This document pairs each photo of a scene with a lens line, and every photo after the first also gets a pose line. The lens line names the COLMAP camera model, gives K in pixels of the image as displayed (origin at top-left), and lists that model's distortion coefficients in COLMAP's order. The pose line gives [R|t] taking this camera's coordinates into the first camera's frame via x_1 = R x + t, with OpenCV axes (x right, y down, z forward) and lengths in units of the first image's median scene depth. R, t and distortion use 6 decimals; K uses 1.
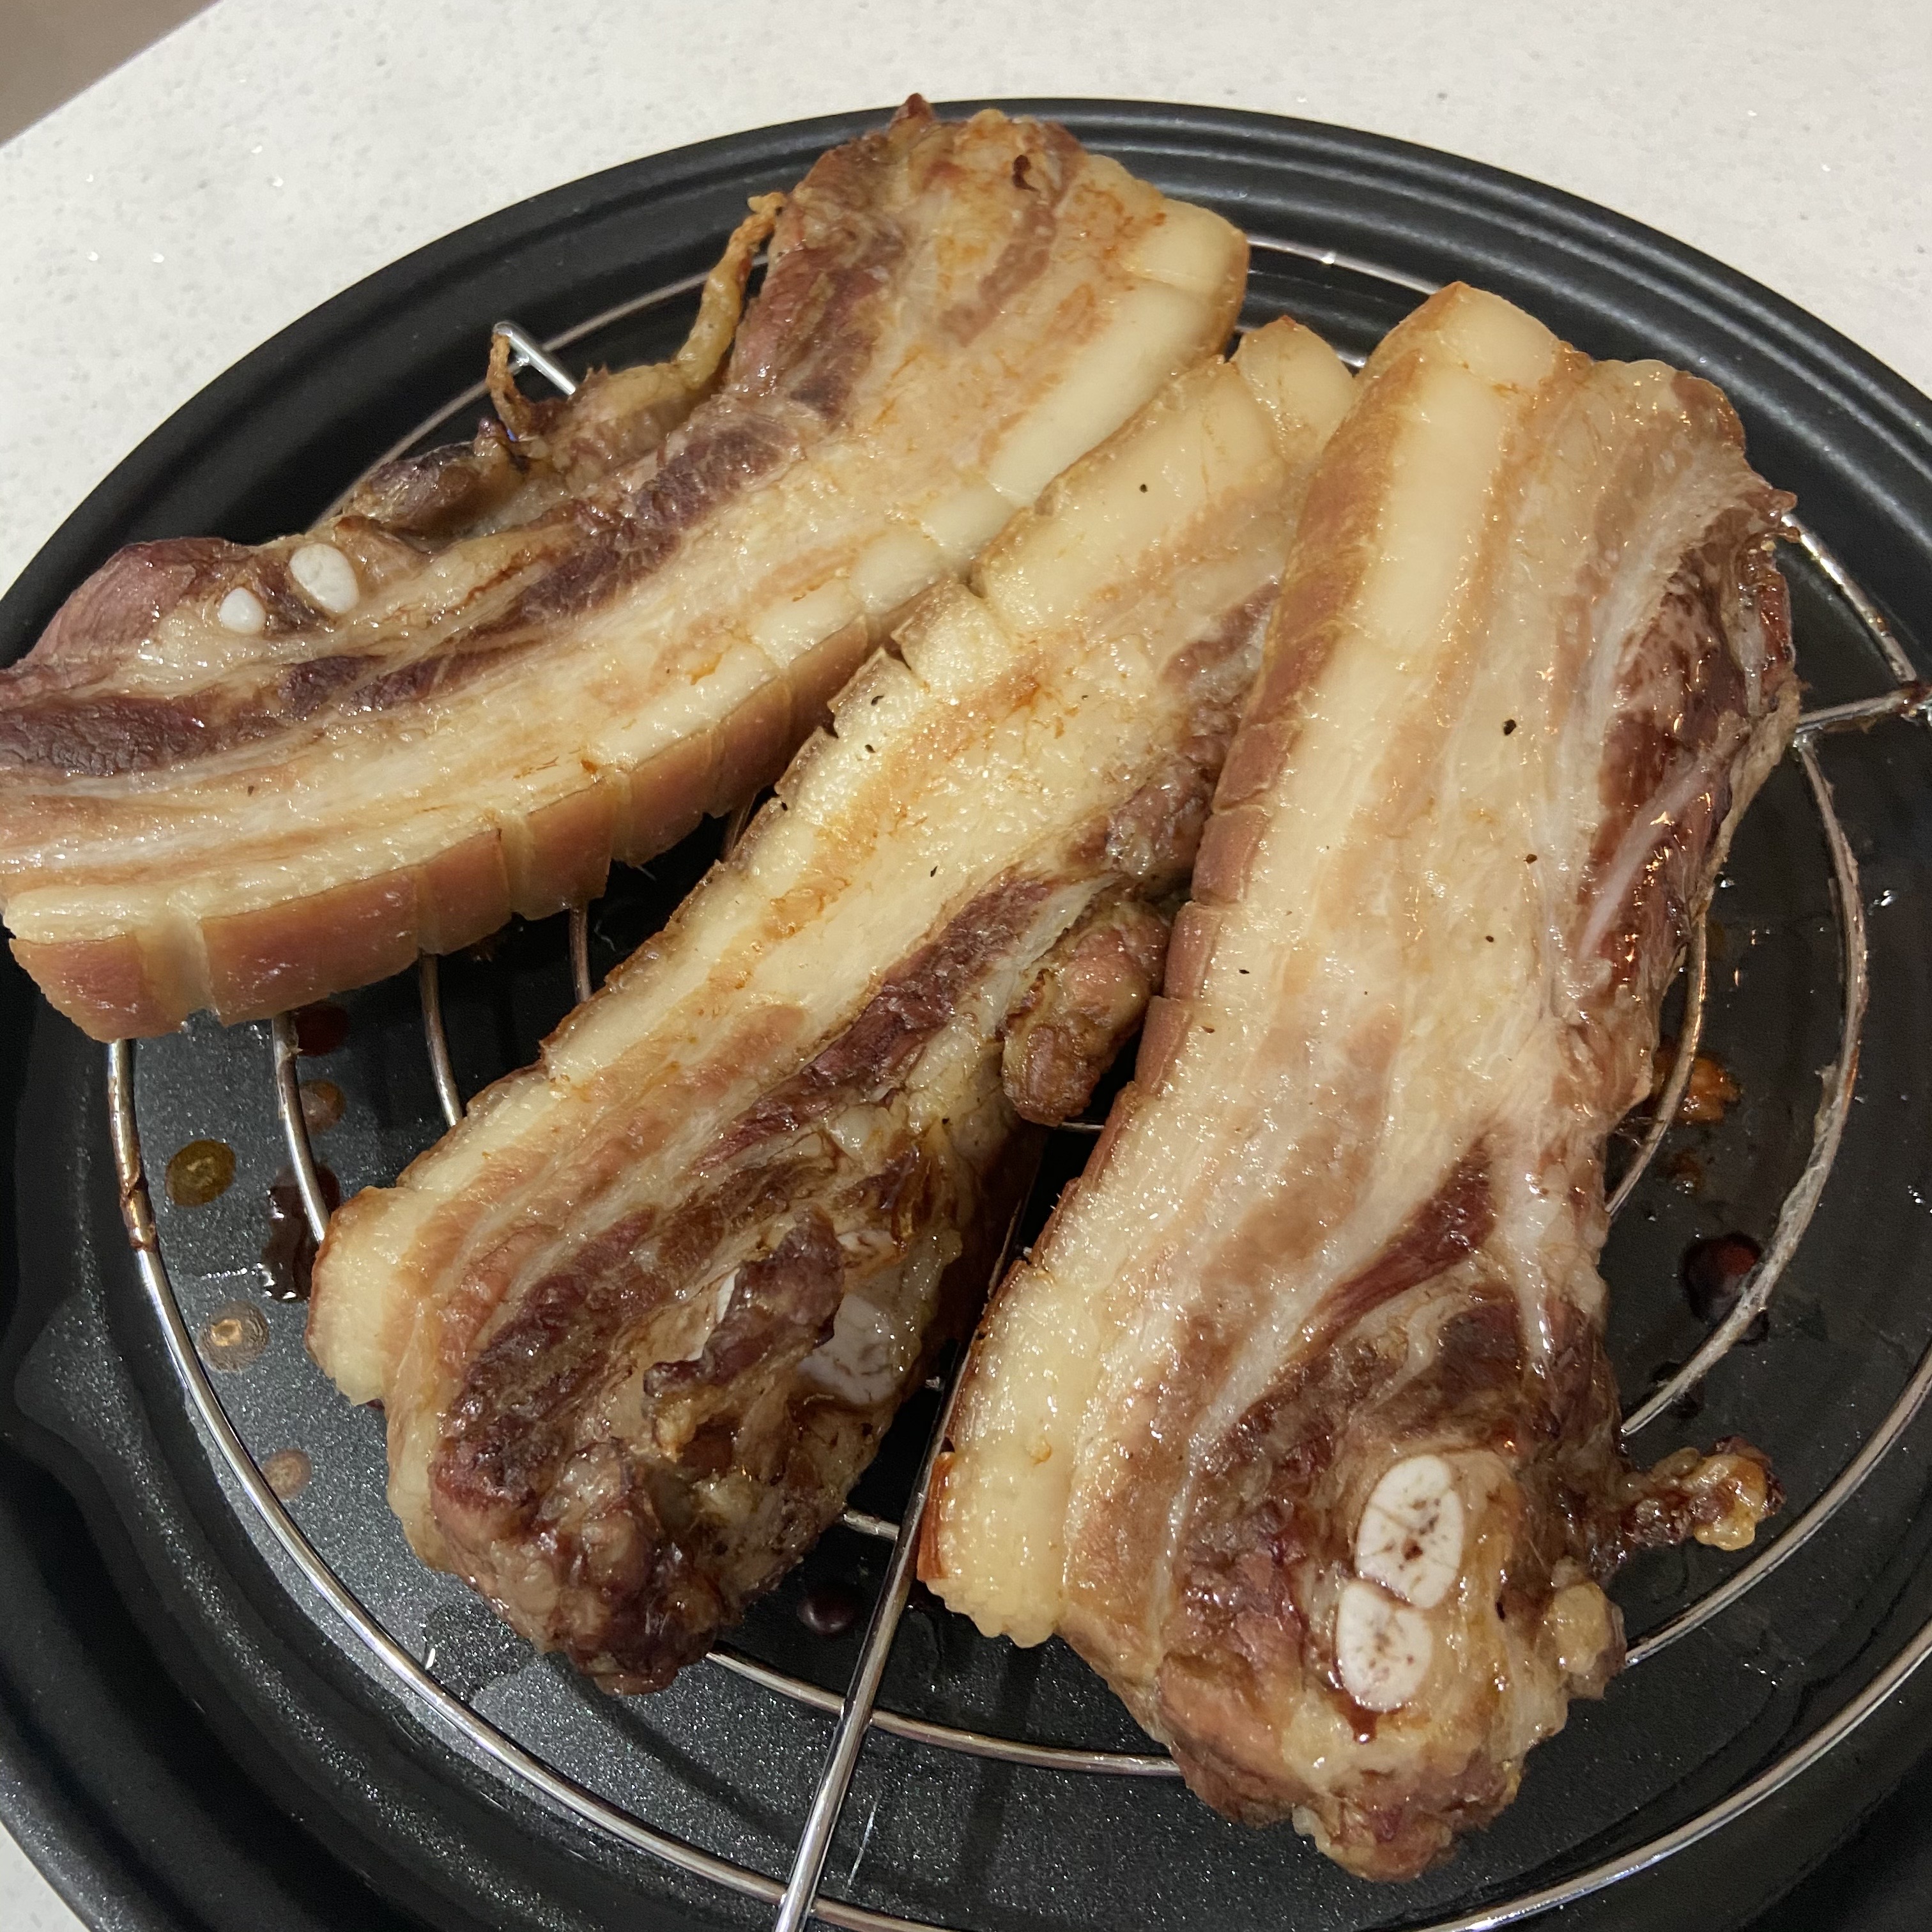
lens RADIAL K [[1976.4, 0, 961.6], [0, 1976.4, 972.5], [0, 0, 1]] dist [0.115312, -0.171715]
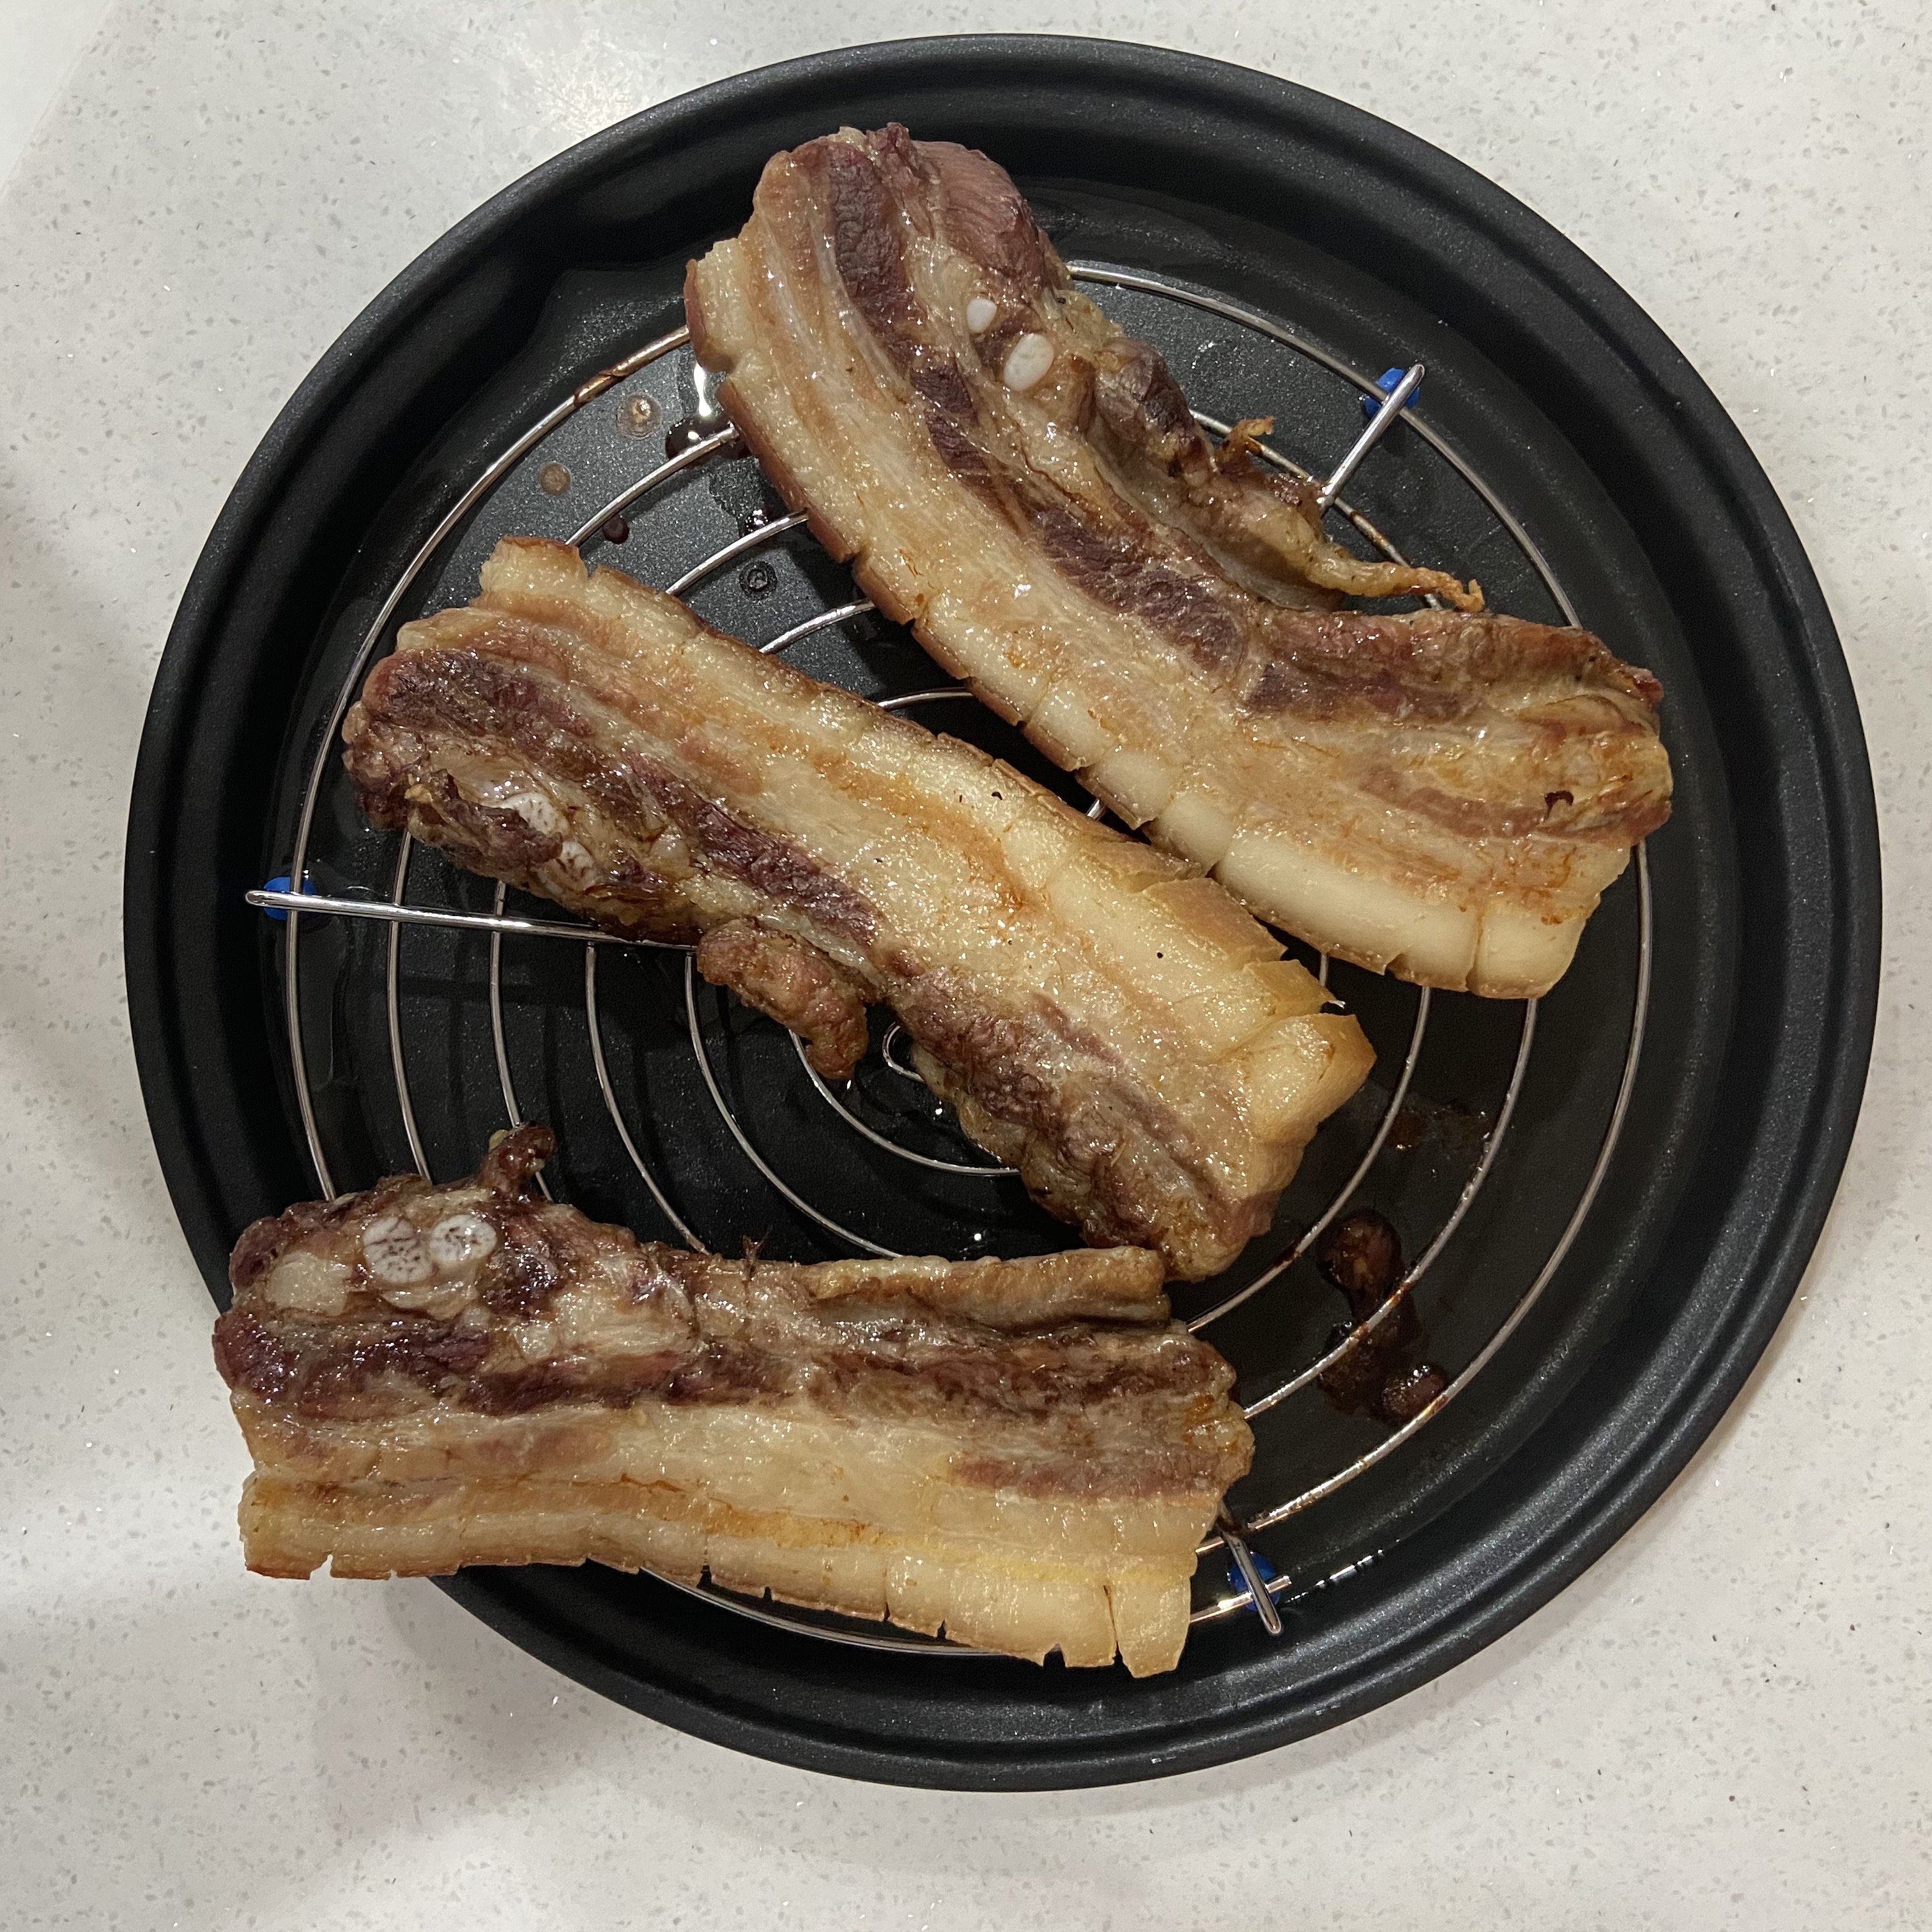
lens RADIAL K [[1959.1, 0, 967.0], [0, 1959.1, 954.7], [0, 0, 1]] dist [0.118783, -0.175986]
pose [[0.186903, 0.982157, 0.020836, 0.036412], [-0.851135, 0.151305, 0.502668, -0.799207], [0.490547, -0.111685, 0.864228, -0.212026]]
